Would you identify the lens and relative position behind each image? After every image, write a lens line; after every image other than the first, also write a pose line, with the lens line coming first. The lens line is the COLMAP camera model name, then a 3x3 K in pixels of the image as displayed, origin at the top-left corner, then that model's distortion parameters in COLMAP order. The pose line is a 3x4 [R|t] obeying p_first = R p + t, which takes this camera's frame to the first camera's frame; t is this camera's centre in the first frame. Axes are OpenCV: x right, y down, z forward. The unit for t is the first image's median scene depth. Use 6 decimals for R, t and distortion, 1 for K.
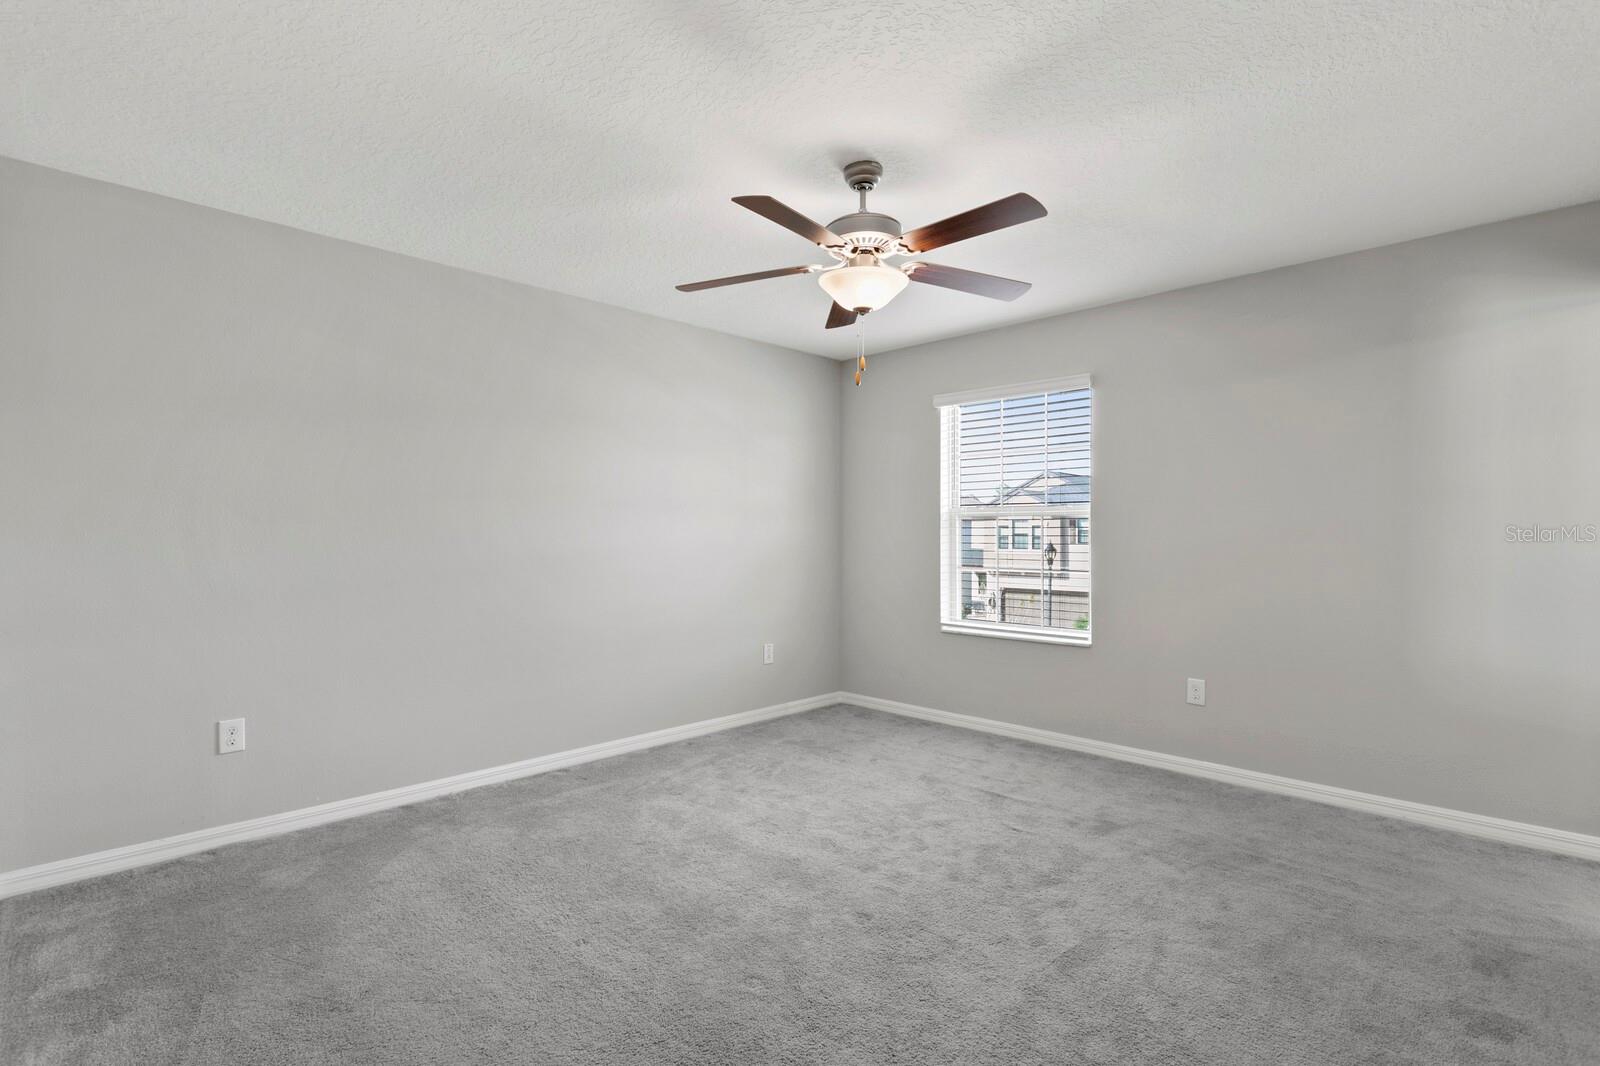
lens RADIAL K [[760.0, 0, 790.2], [0, 760.0, 537.4], [0, 0, 1]] dist [0.004298, 0.000983]
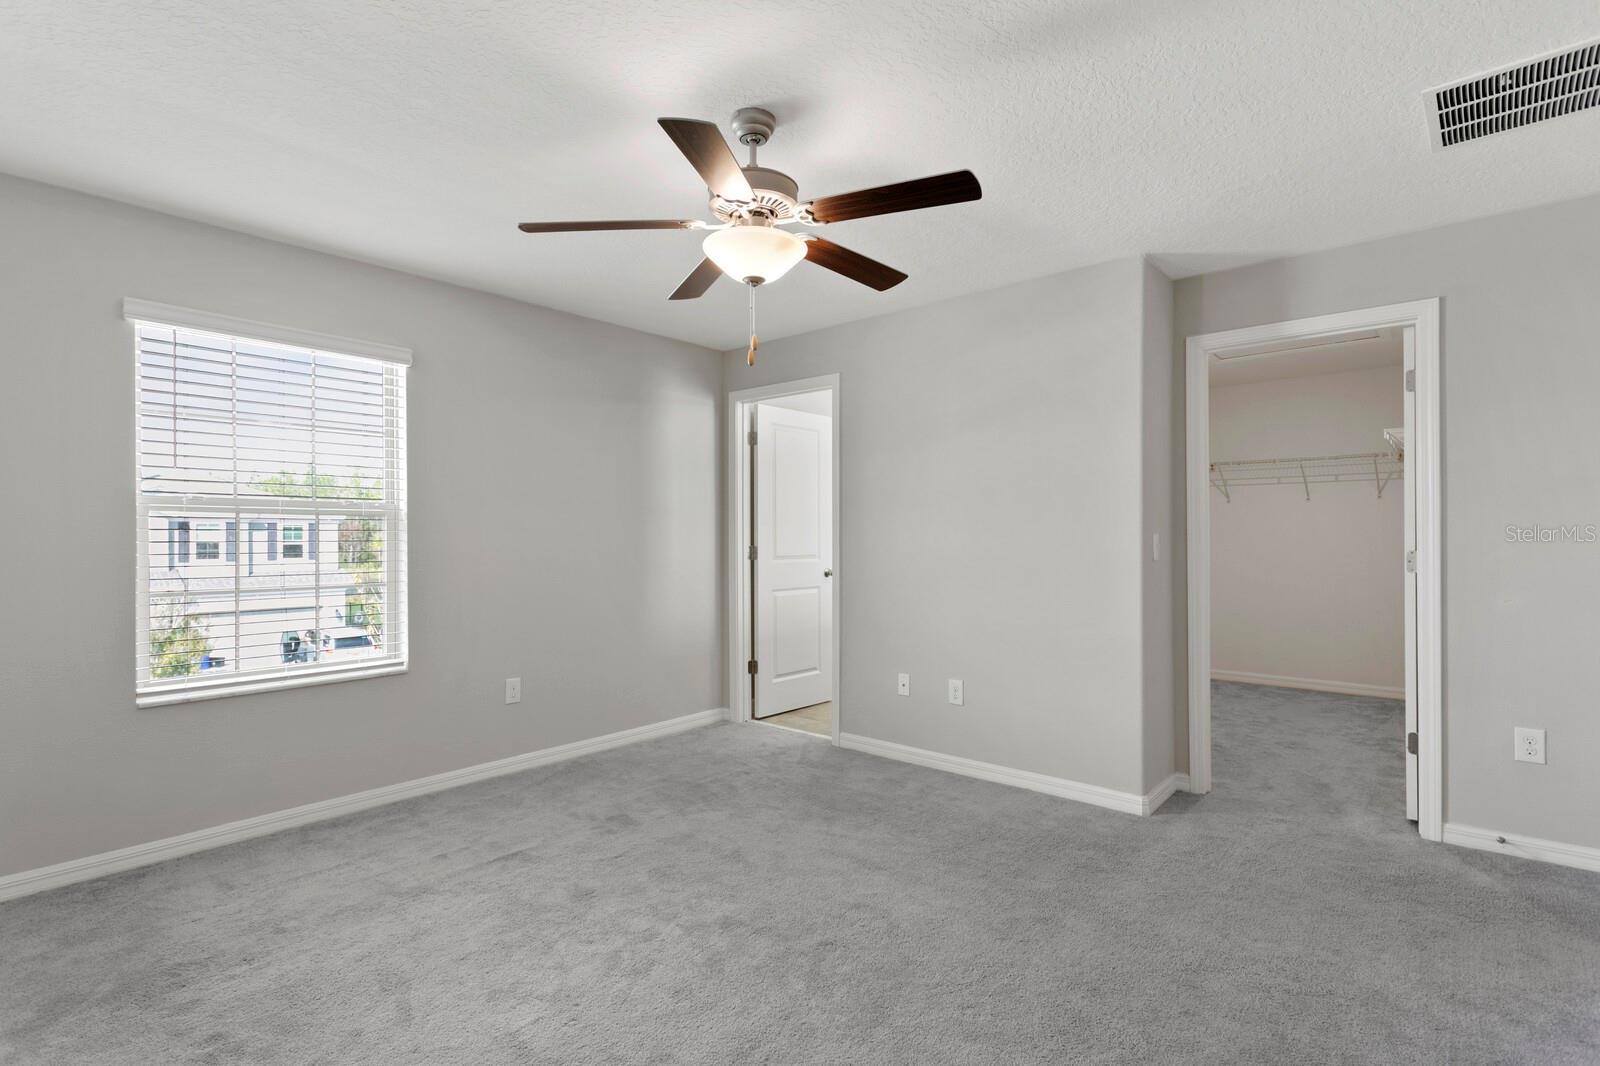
lens RADIAL K [[760.0, 0, 790.2], [0, 760.0, 537.4], [0, 0, 1]] dist [0.004298, 0.000983]
pose [[-0.062576, 0.003179, 0.998035, -0.645985], [0.009803, 0.999949, -0.002570, 0.001631], [-0.997992, 0.009623, -0.062604, 0.854067]]
